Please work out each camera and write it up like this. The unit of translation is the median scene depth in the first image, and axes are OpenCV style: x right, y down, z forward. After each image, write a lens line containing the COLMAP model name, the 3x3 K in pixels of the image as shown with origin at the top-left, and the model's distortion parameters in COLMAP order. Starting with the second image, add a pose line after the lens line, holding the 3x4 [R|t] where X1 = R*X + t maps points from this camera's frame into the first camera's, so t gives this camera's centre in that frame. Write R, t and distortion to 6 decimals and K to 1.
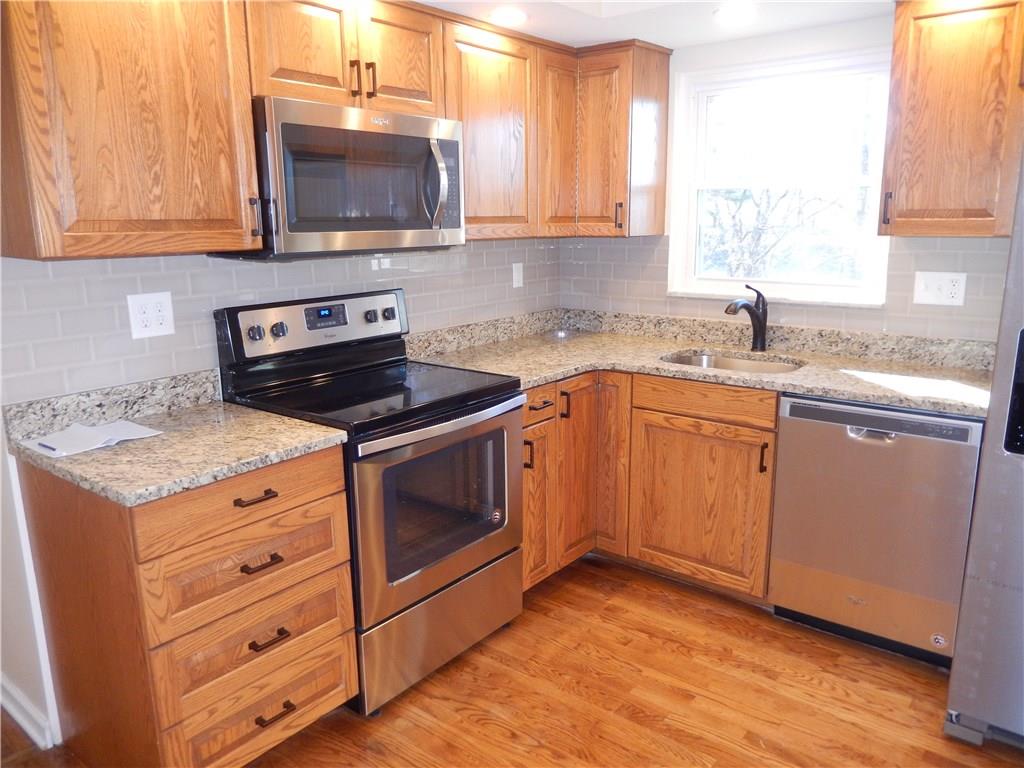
lens RADIAL K [[755.9, 0, 512.0], [0, 755.9, 384.0], [0, 0, 1]] dist [0.000666, -0.001127]
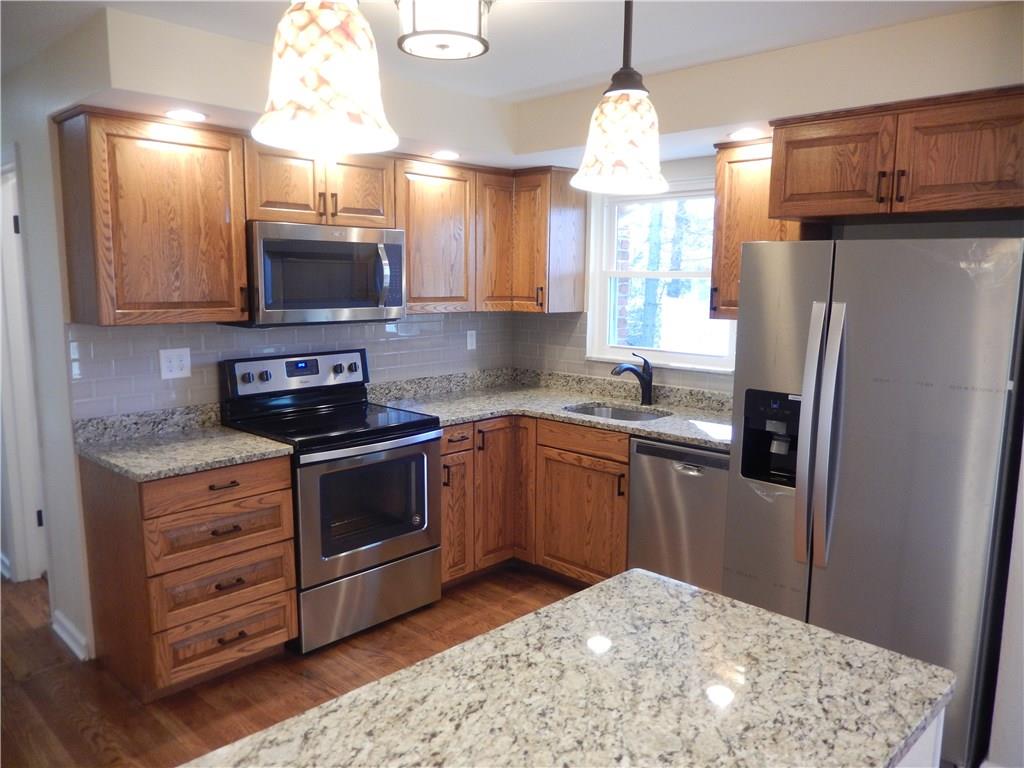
lens RADIAL K [[752.5, 0, 512.0], [0, 752.5, 384.0], [0, 0, 1]] dist [-0.010157, -0.002567]
pose [[0.995893, 0.030037, -0.085405, 0.276254], [-0.036390, 0.996607, -0.073828, 0.029630], [0.082898, 0.076633, 0.993607, -0.357826]]
